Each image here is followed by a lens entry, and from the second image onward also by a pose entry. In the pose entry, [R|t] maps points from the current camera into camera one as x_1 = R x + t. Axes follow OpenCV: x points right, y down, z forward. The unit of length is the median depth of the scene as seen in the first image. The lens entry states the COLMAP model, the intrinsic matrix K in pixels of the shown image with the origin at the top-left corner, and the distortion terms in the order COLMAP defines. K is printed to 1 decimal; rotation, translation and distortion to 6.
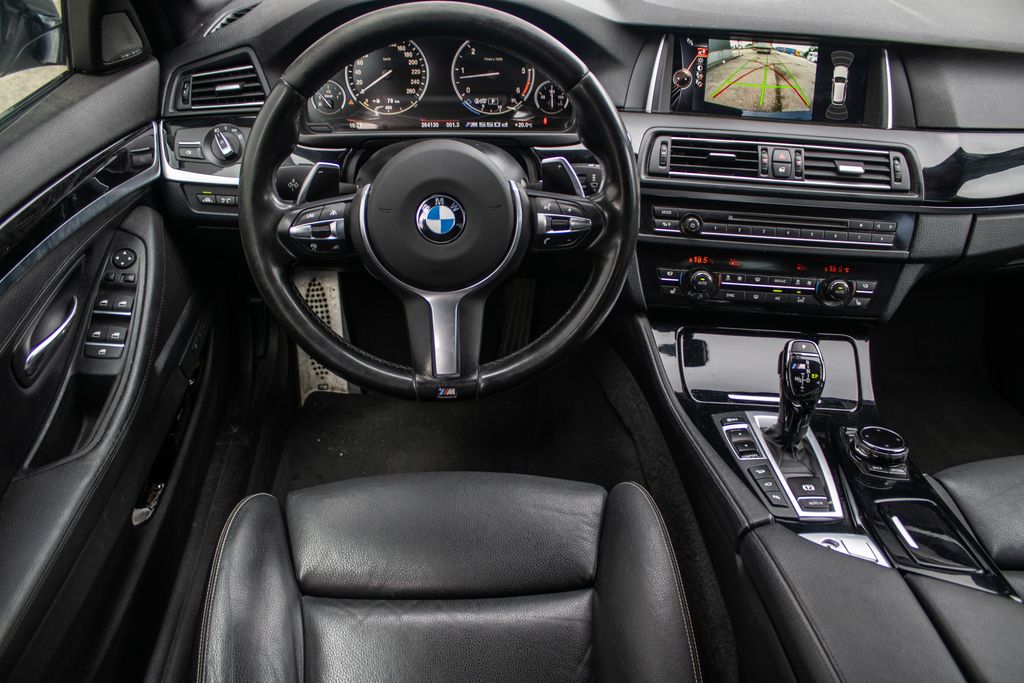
lens RADIAL K [[831.9, 0, 507.1], [0, 831.9, 345.0], [0, 0, 1]] dist [-0.146101, 0.107569]
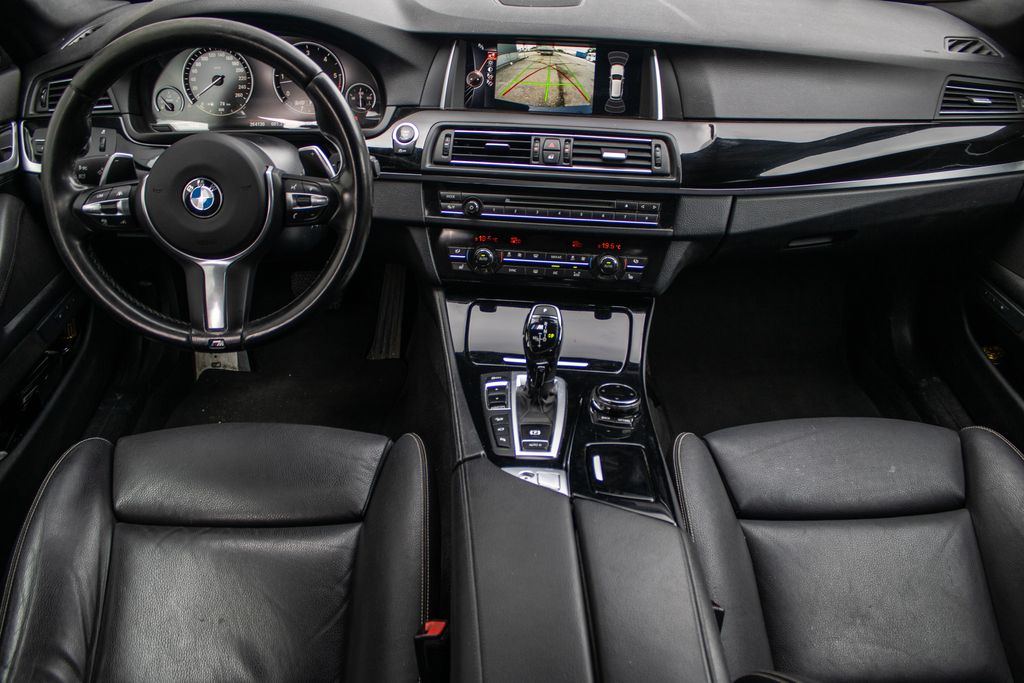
lens RADIAL K [[831.9, 0, 513.7], [0, 831.9, 343.4], [0, 0, 1]] dist [-0.146101, 0.107569]
pose [[0.999625, 0.005108, -0.026904, 0.317805], [-0.005614, 0.999808, -0.018789, 0.062779], [0.026803, 0.018933, 0.999461, -0.131754]]
